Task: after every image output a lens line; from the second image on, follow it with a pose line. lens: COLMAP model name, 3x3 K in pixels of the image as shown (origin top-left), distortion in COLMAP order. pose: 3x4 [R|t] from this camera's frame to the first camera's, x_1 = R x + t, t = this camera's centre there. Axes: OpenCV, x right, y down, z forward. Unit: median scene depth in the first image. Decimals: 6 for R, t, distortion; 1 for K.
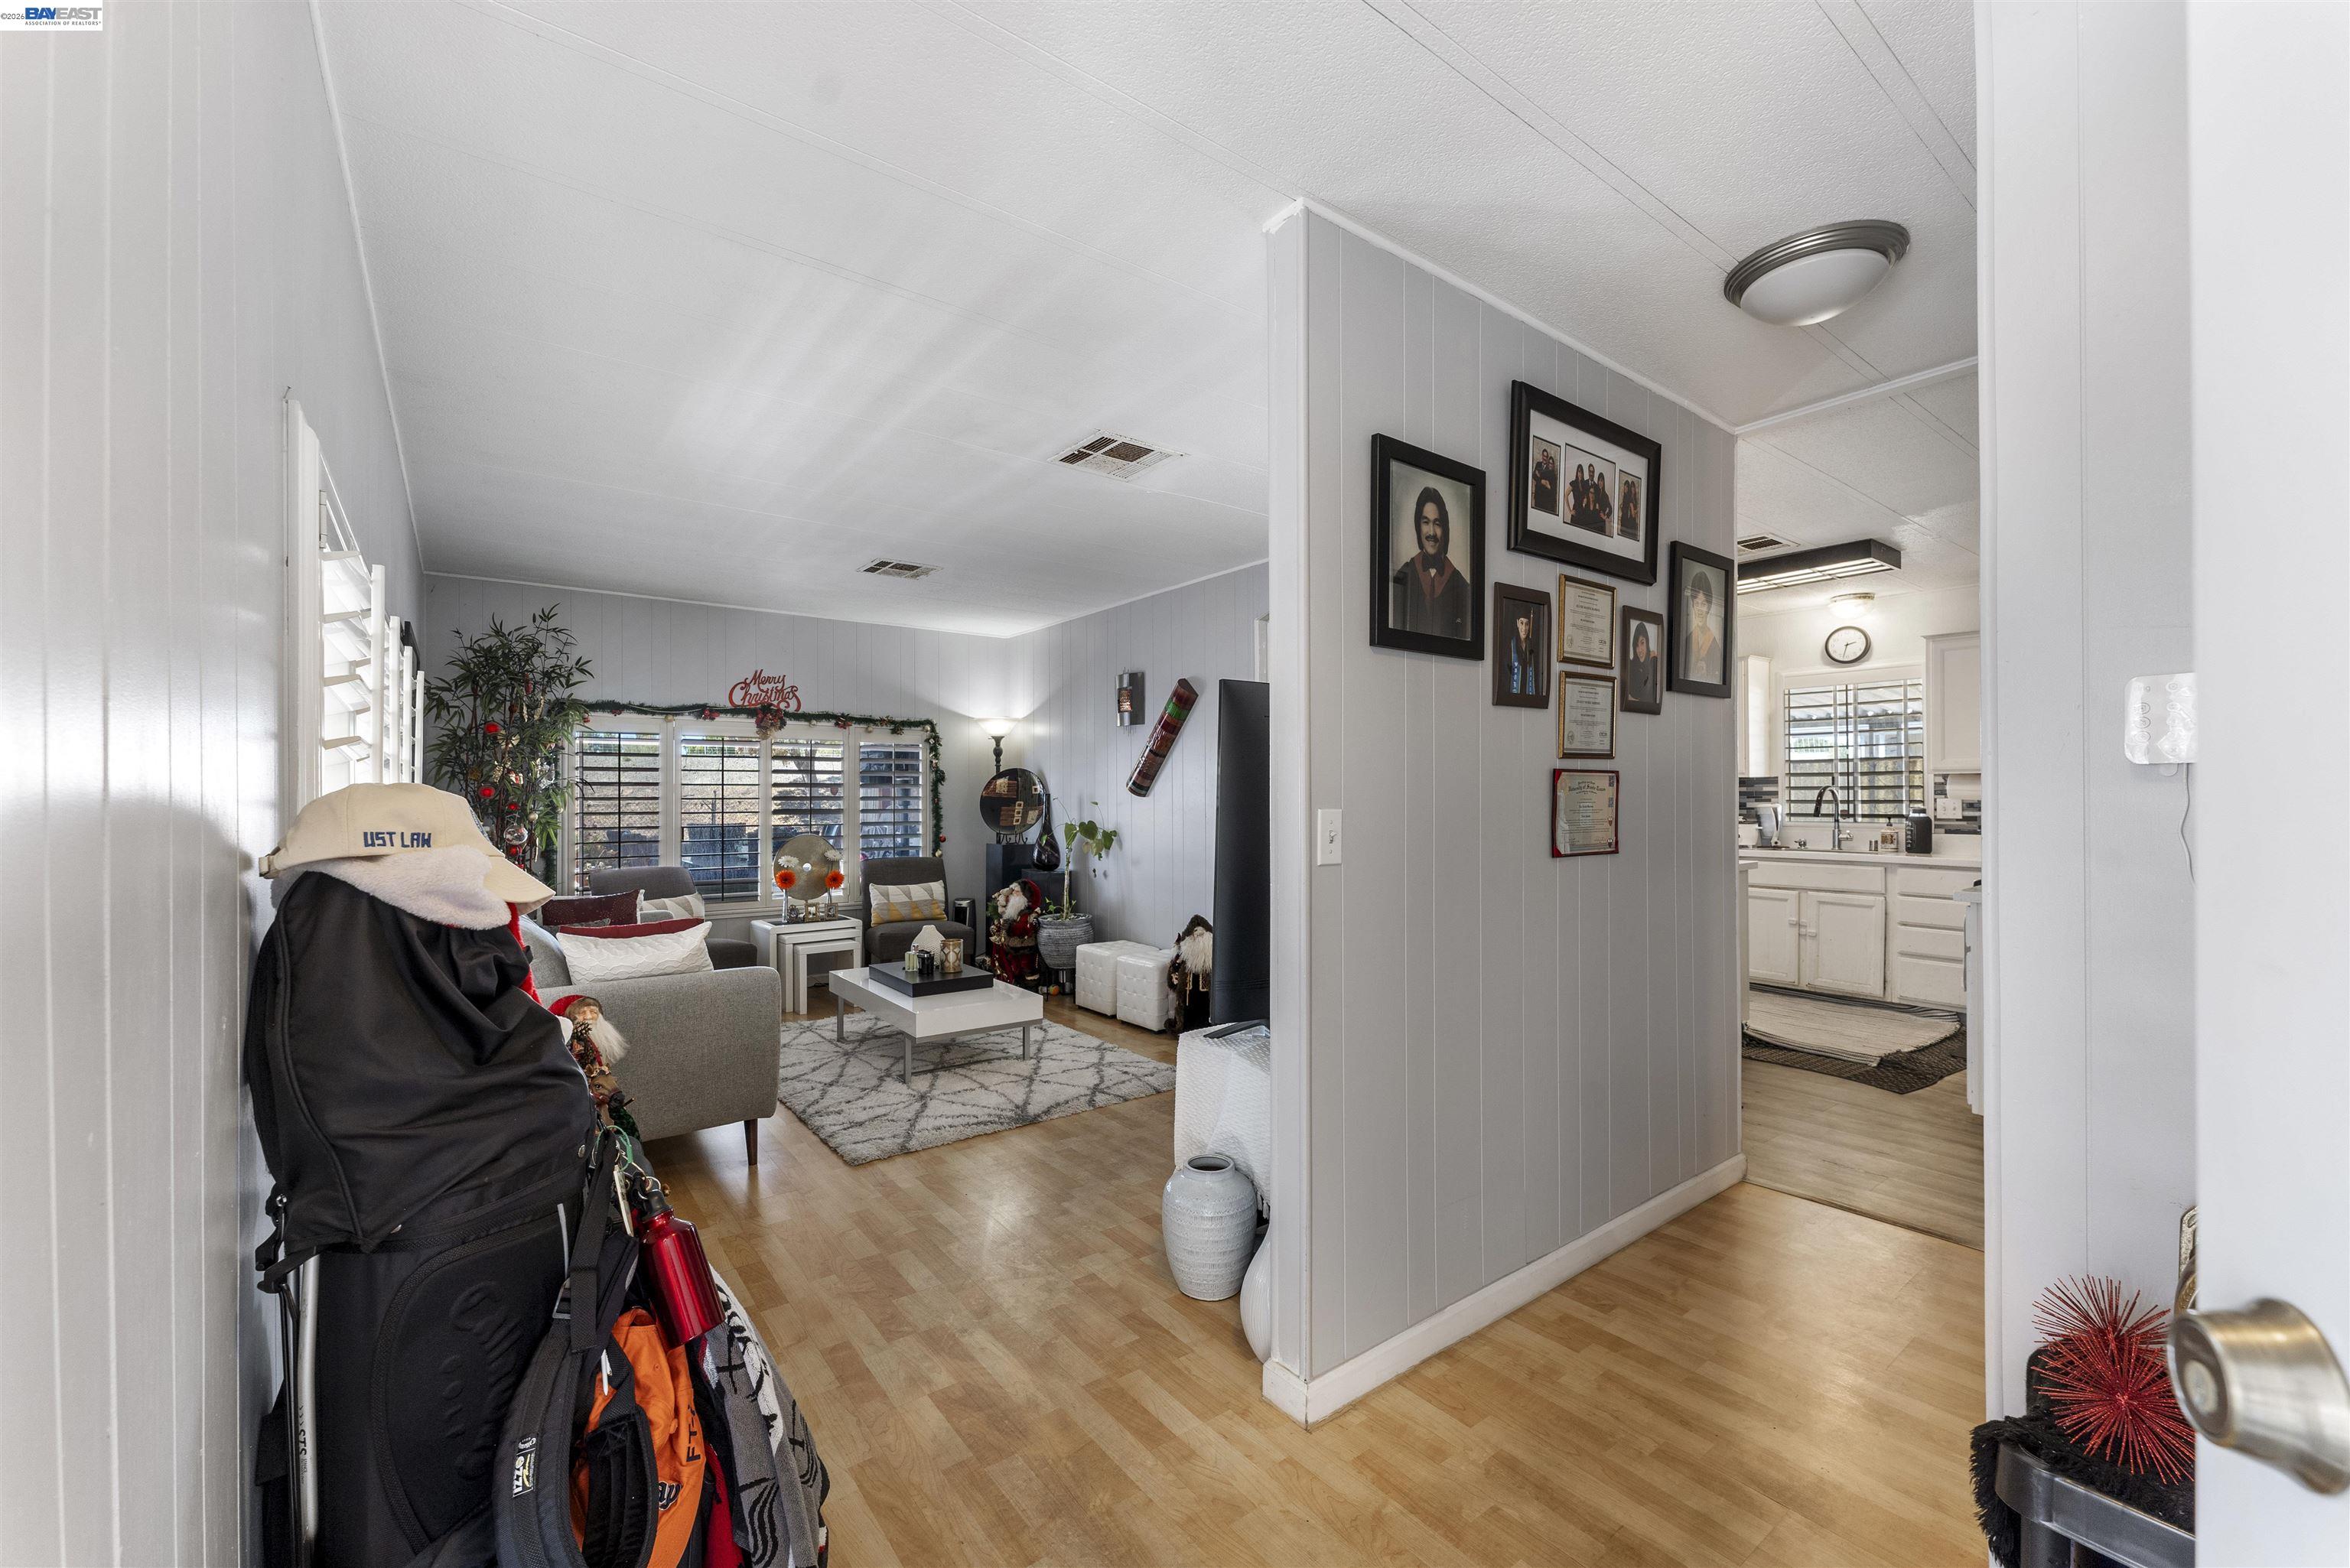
lens RADIAL K [[953.7, 0, 1181.6], [0, 953.7, 791.3], [0, 0, 1]] dist [-0.001101, -0.000077]
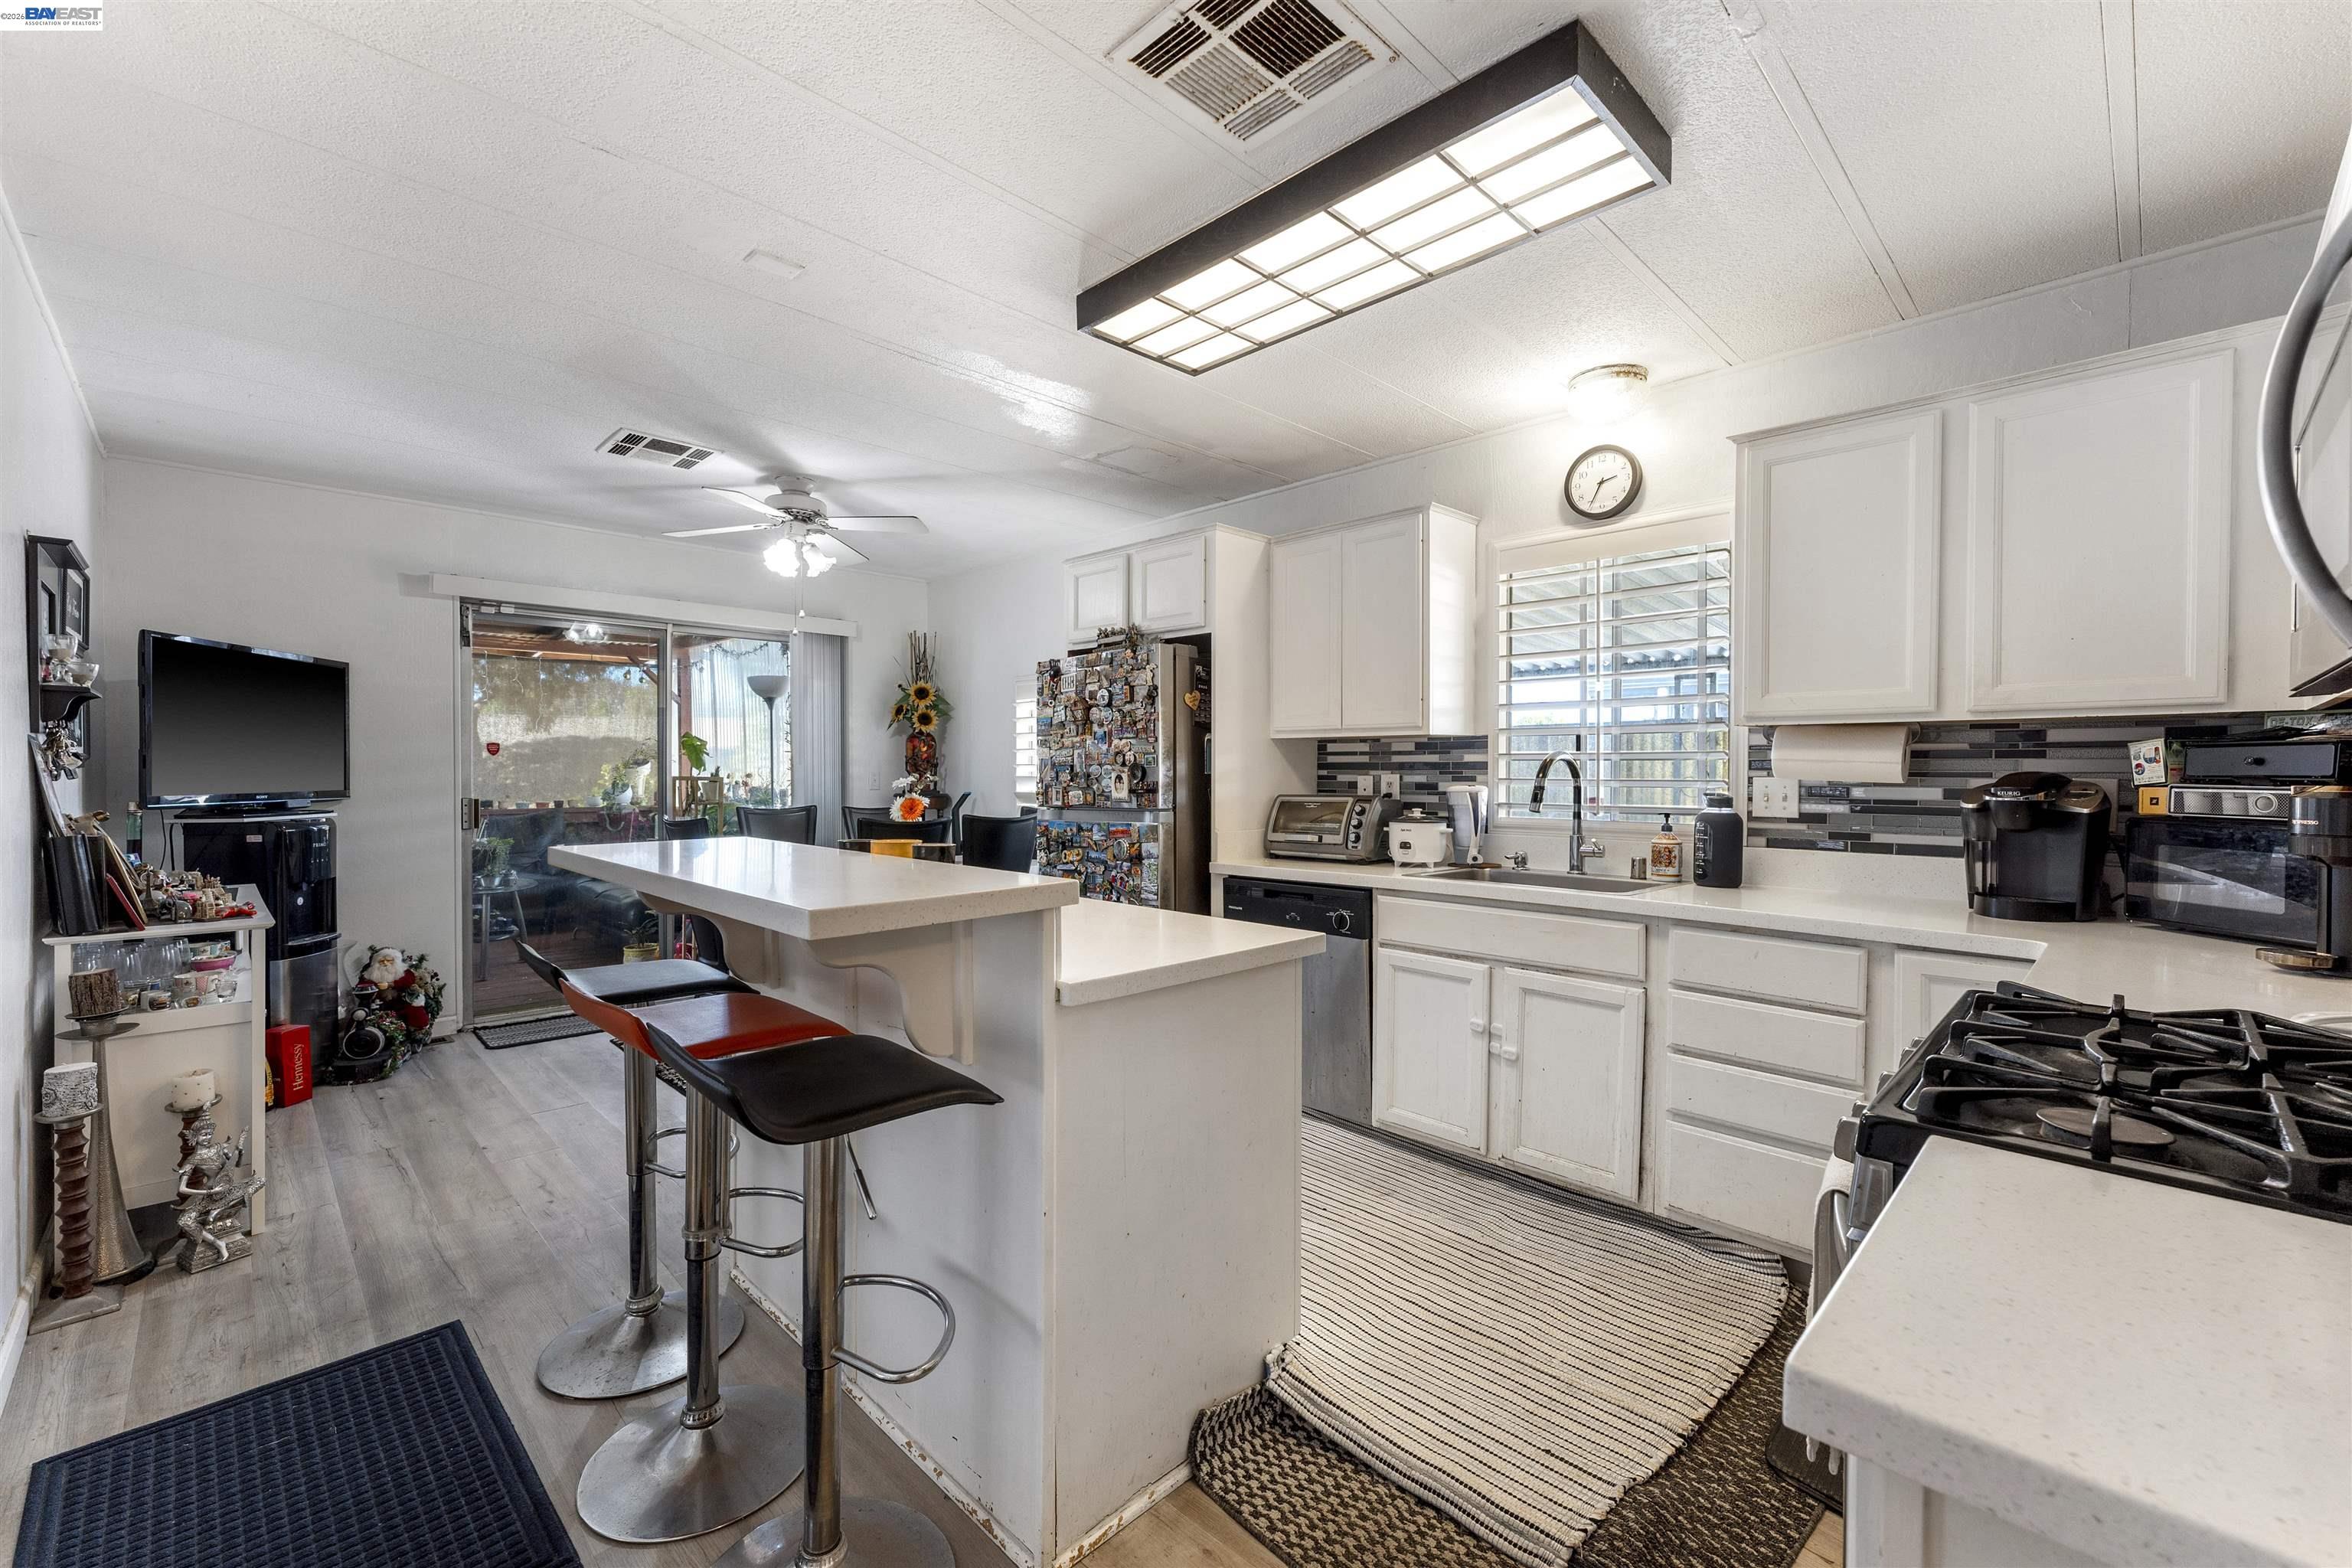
lens RADIAL K [[966.7, 0, 1173.3], [0, 966.7, 780.4], [0, 0, 1]] dist [-0.001084, 0.000053]
pose [[0.992685, 0.005613, 0.120605, 0.428652], [-0.007648, 0.999836, 0.016424, 0.003144], [-0.120493, -0.017226, 0.992565, 0.532392]]
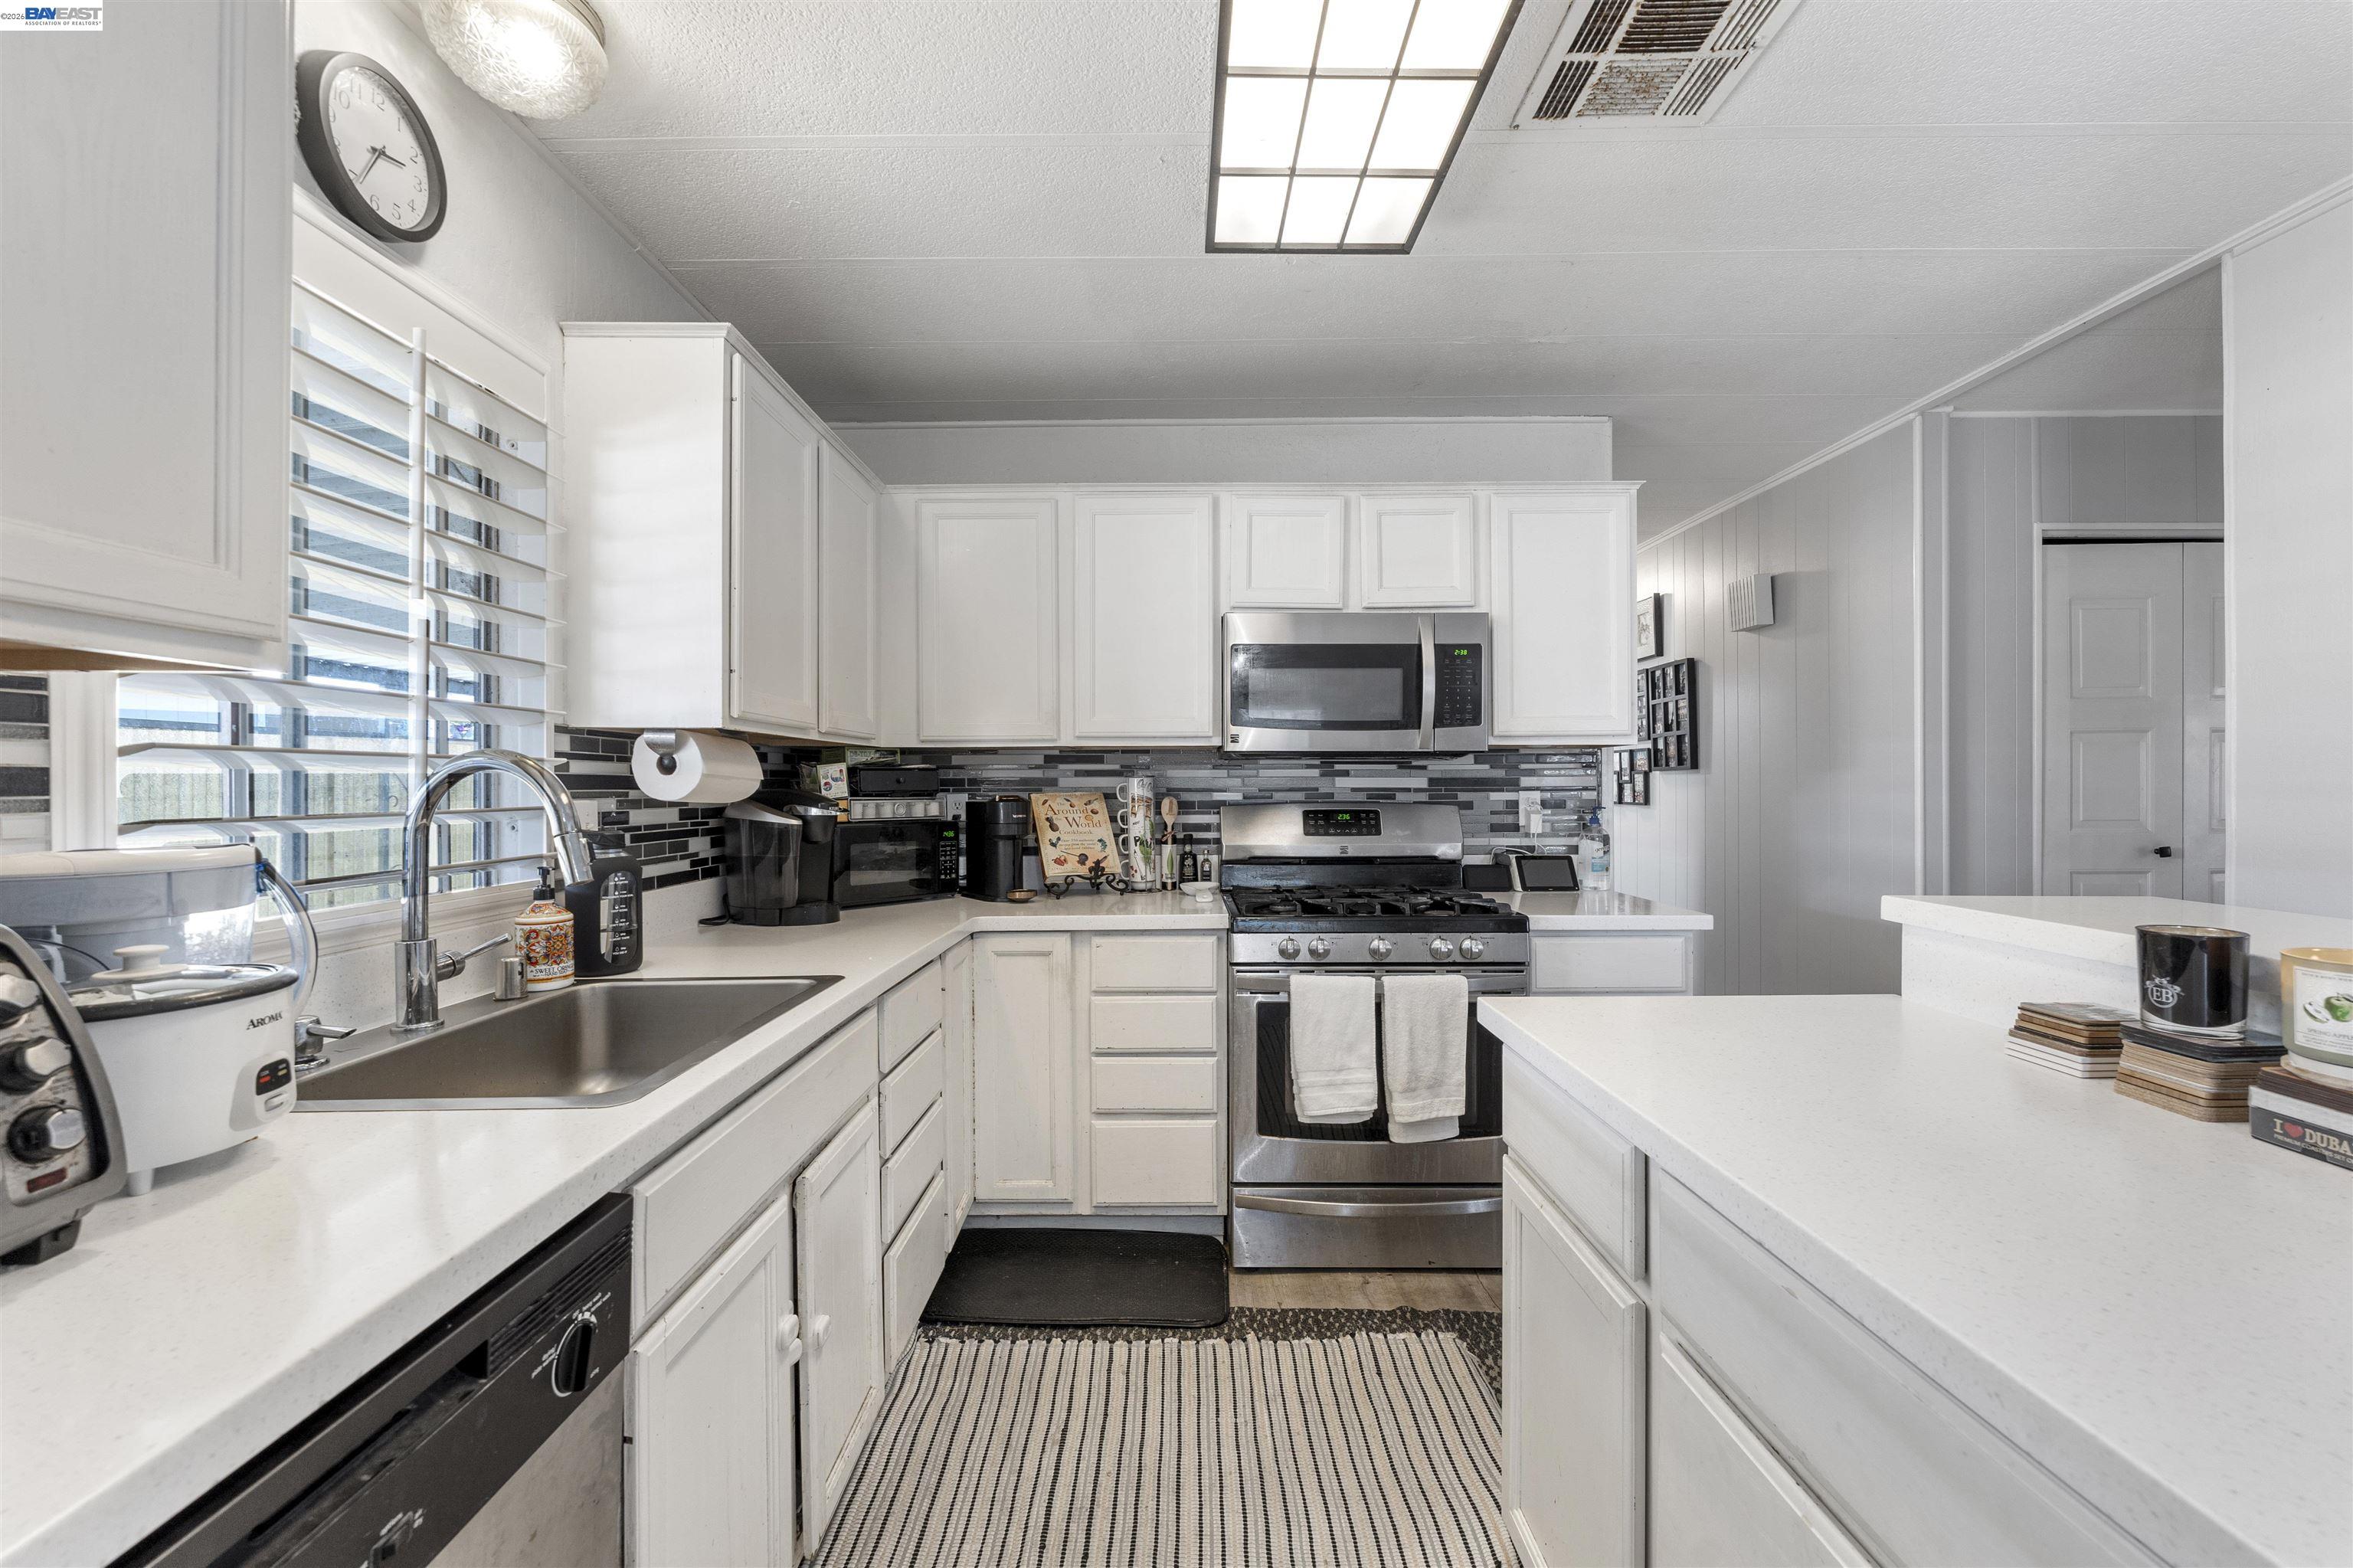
lens RADIAL K [[967.8, 0, 1175.2], [0, 967.8, 792.1], [0, 0, 1]] dist [-0.001159, -0.000105]
pose [[-0.787171, 0.003986, 0.616723, 0.423778], [0.006076, 0.999981, 0.001291, 0.005236], [-0.616706, 0.004763, -0.787180, 1.137739]]
